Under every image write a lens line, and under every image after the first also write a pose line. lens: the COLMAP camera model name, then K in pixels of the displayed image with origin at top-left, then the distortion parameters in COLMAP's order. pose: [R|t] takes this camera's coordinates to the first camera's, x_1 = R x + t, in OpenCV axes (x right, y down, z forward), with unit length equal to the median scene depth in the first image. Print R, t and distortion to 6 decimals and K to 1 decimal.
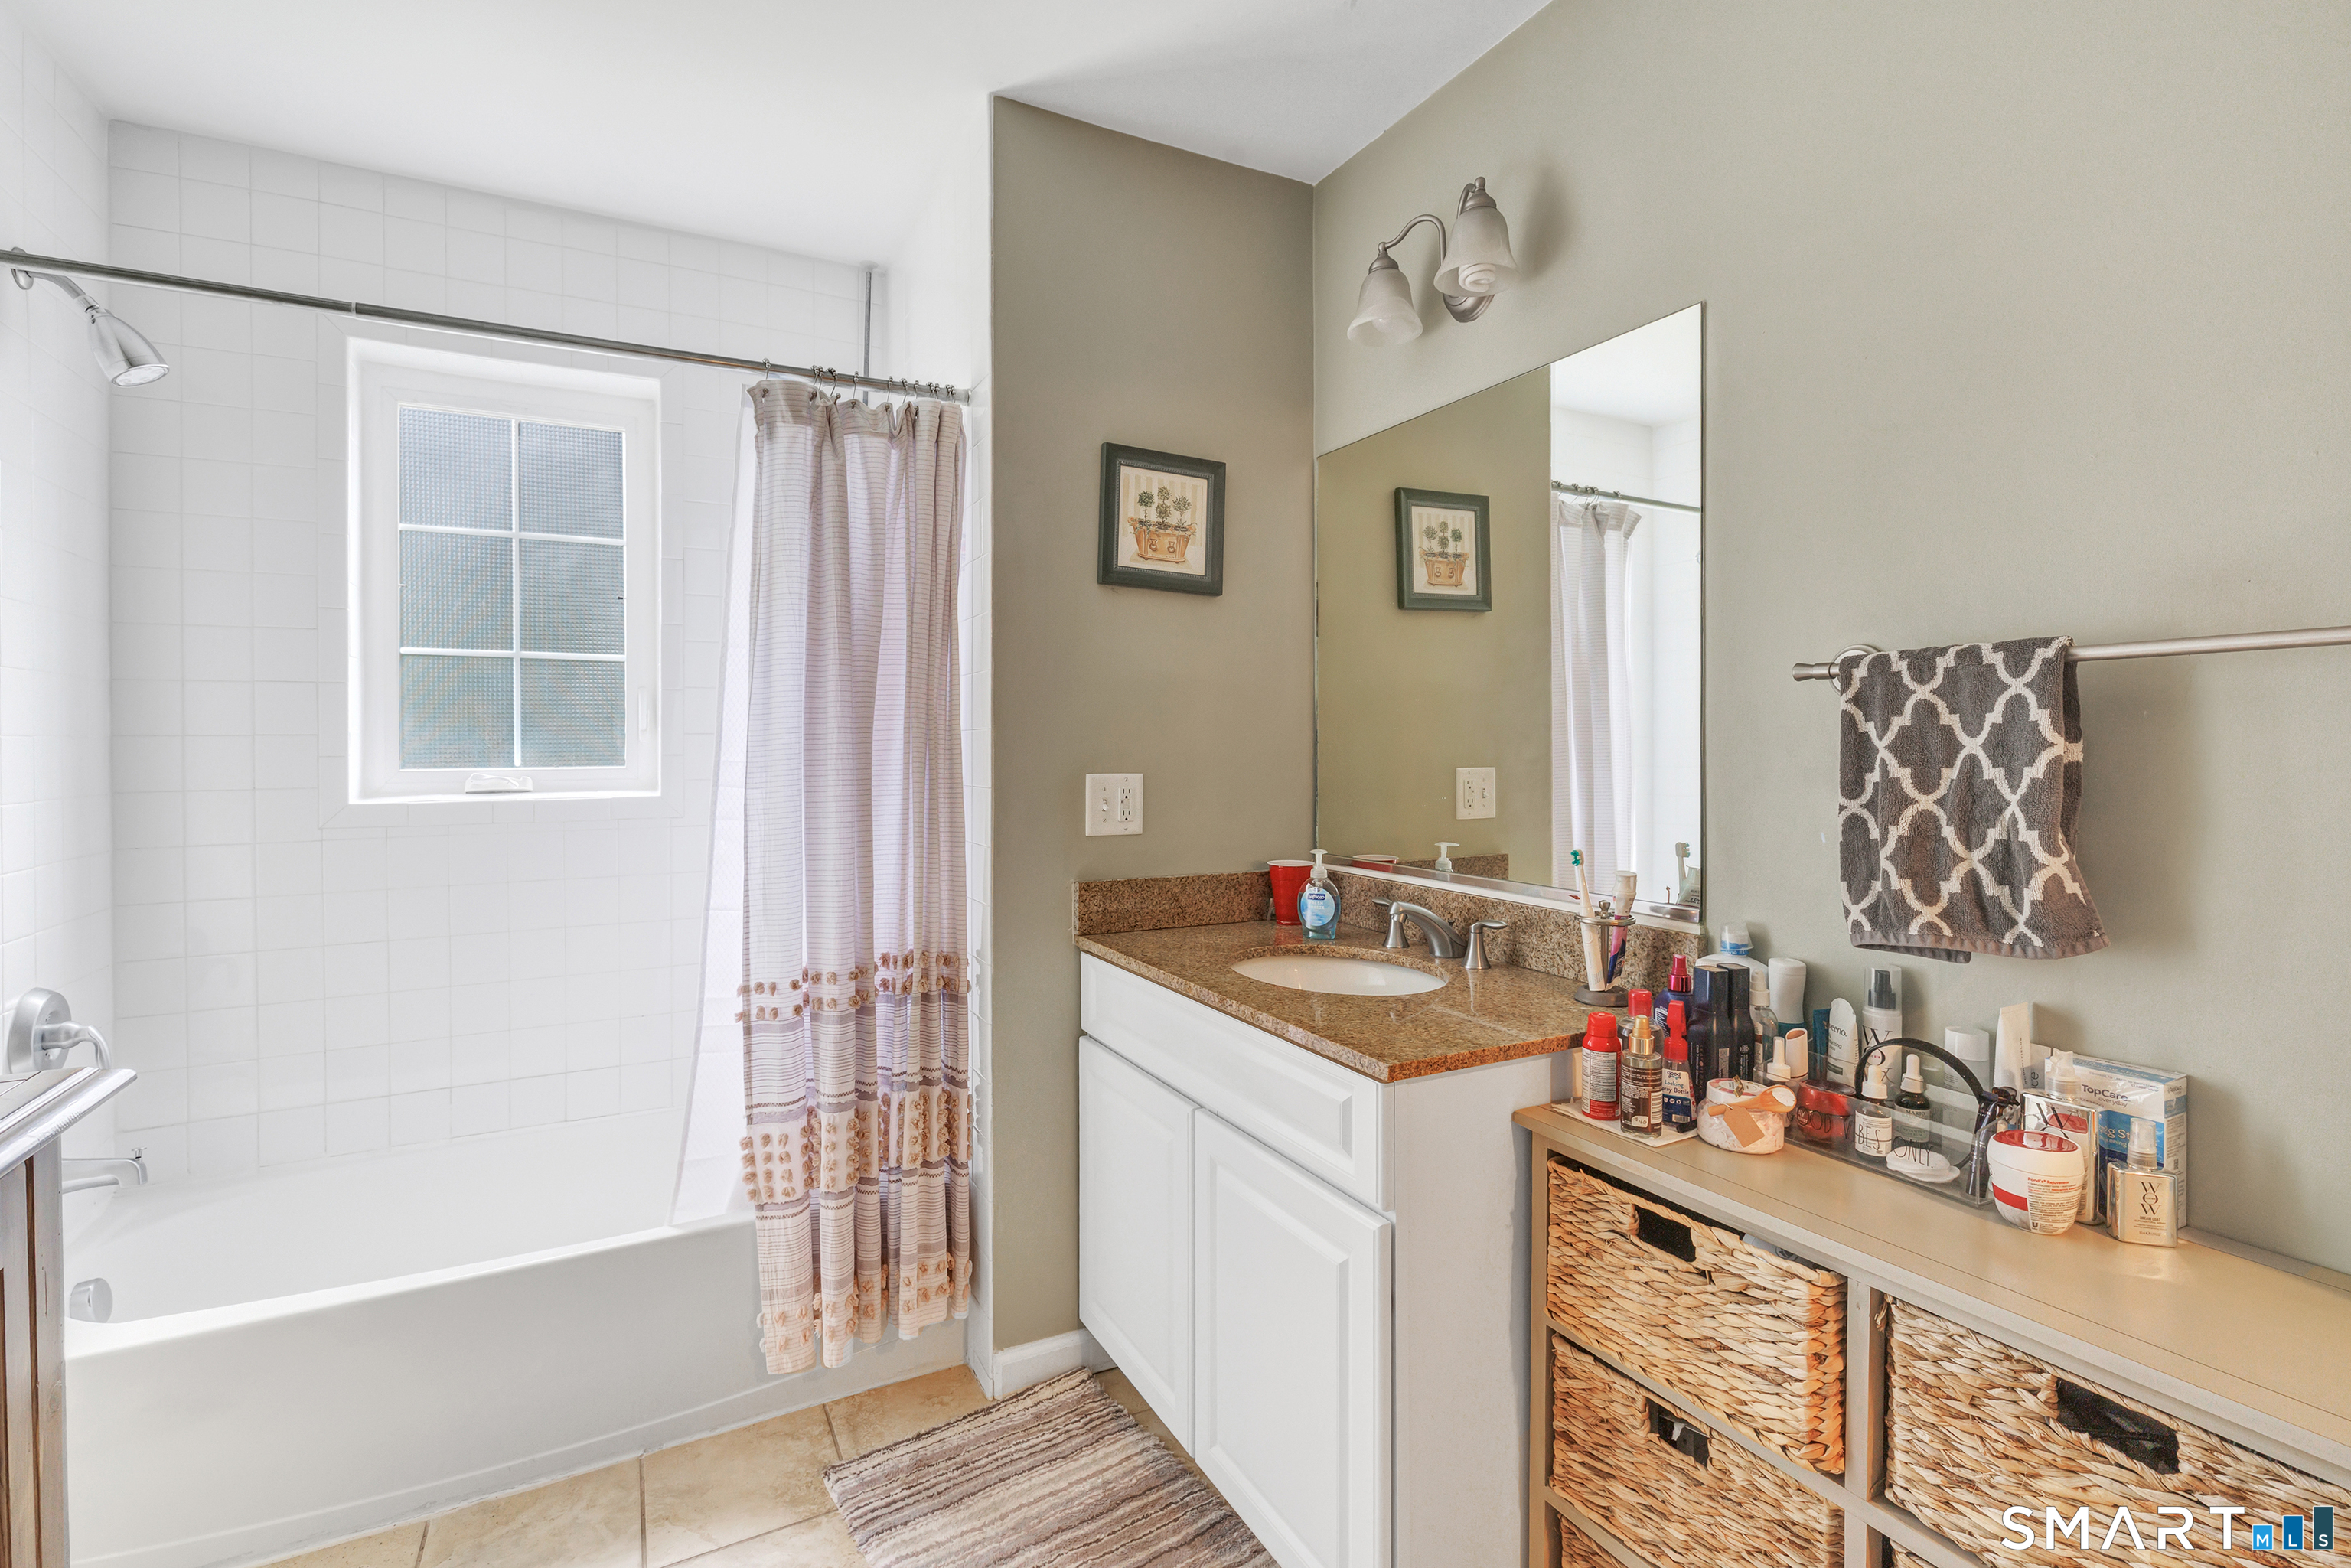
lens RADIAL K [[1083.7, 0, 1176.6], [0, 1083.7, 746.7], [0, 0, 1]] dist [0.000749, 0.000604]
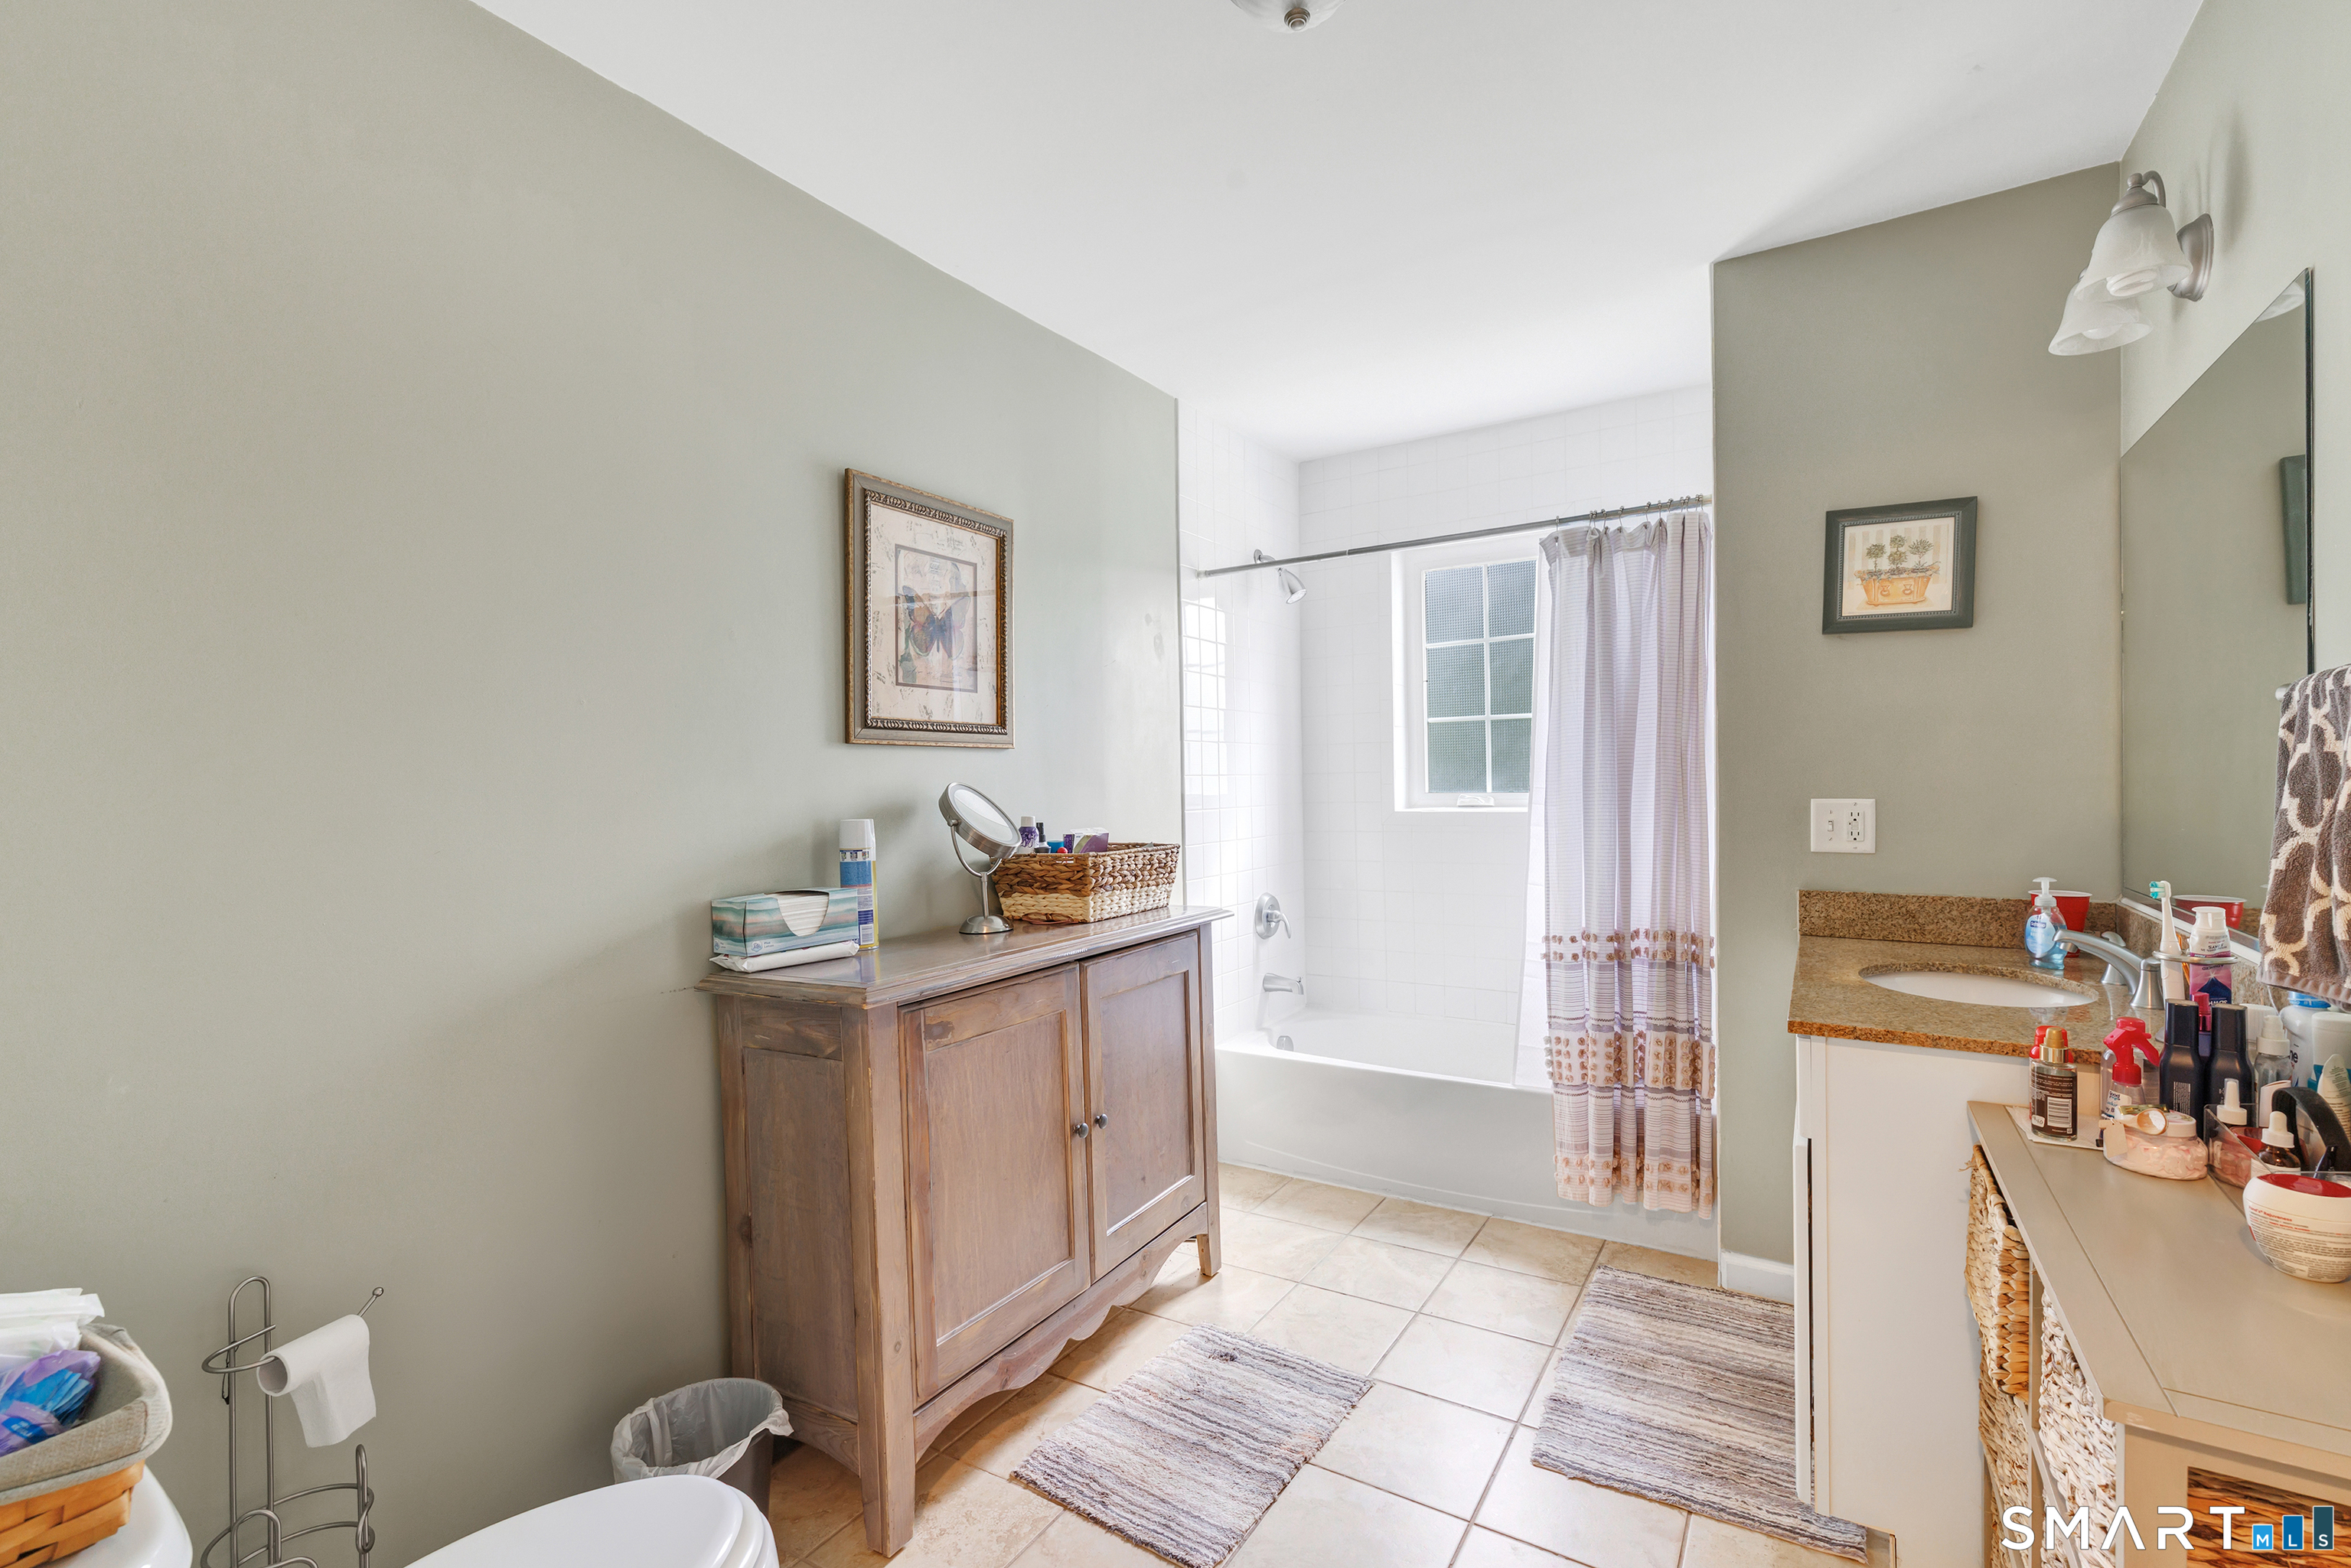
lens RADIAL K [[1068.0, 0, 1175.5], [0, 1068.0, 784.0], [0, 0, 1]] dist [-0.001939, -0.000158]
pose [[0.498256, -0.001149, -0.867029, 0.602661], [0.011777, 0.999916, 0.005443, -0.005403], [0.866950, -0.012923, 0.498228, -0.177875]]
